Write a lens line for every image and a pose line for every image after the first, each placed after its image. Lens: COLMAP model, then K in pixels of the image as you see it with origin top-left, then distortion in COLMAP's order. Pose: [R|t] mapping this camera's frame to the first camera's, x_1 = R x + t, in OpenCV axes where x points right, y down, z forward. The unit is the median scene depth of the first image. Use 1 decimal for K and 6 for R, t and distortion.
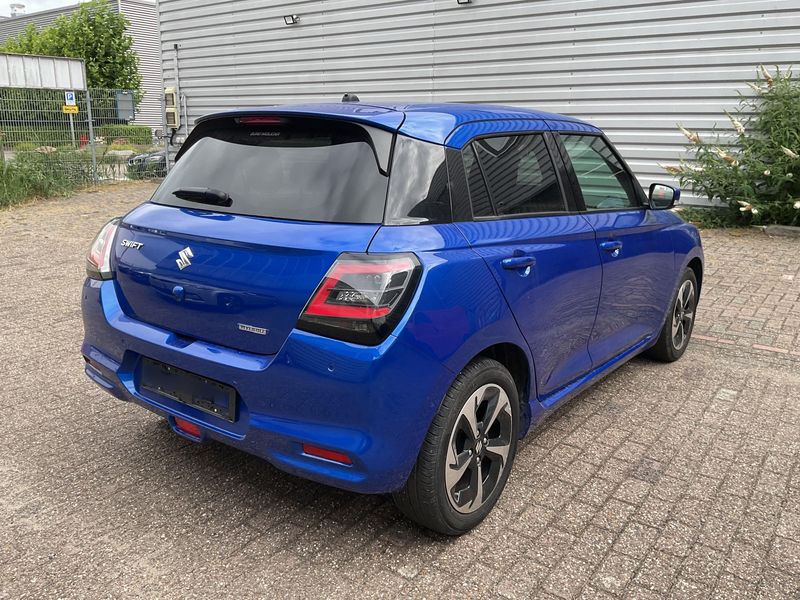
lens RADIAL K [[661.9, 0, 399.1], [0, 661.9, 298.7], [0, 0, 1]] dist [0.088862, -0.176492]
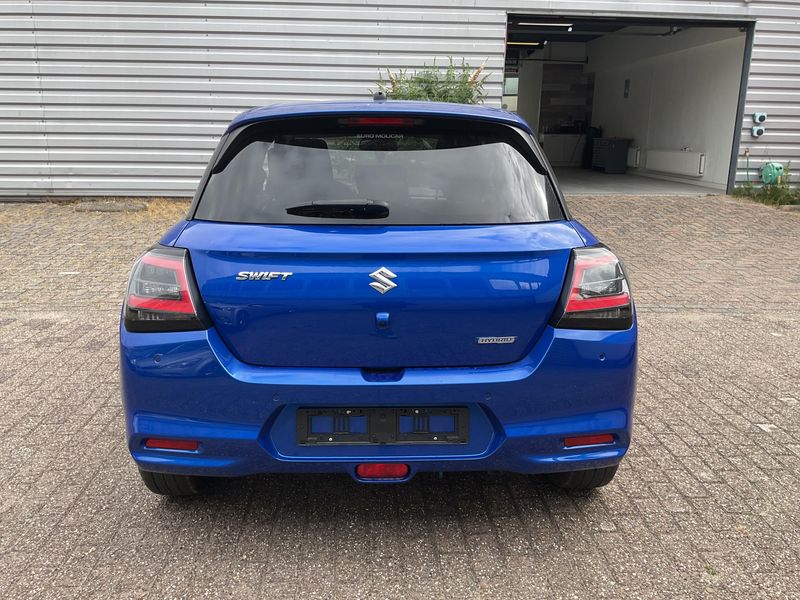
lens RADIAL K [[661.9, 0, 399.1], [0, 661.9, 298.7], [0, 0, 1]] dist [0.088862, -0.176492]
pose [[0.774853, -0.156907, 0.612359, -0.773501], [0.148303, 0.986791, 0.065193, -0.082694], [-0.614500, 0.040299, 0.787887, 0.274546]]
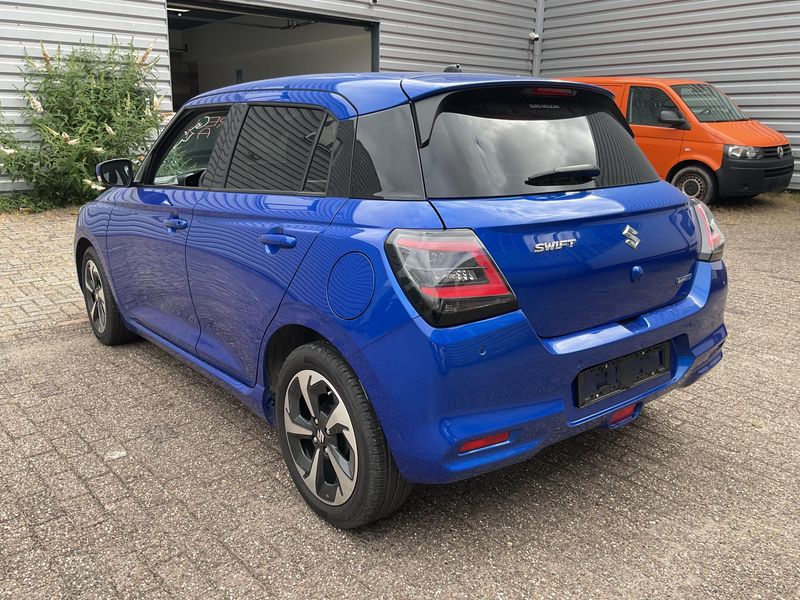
lens RADIAL K [[669.6, 0, 402.1], [0, 669.6, 286.1], [0, 0, 1]] dist [-0.001061, -0.012013]
pose [[0.233969, -0.235276, 0.943347, -1.217555], [0.225989, 0.956863, 0.182597, -0.224318], [-0.945615, 0.170464, 0.277046, 0.971042]]
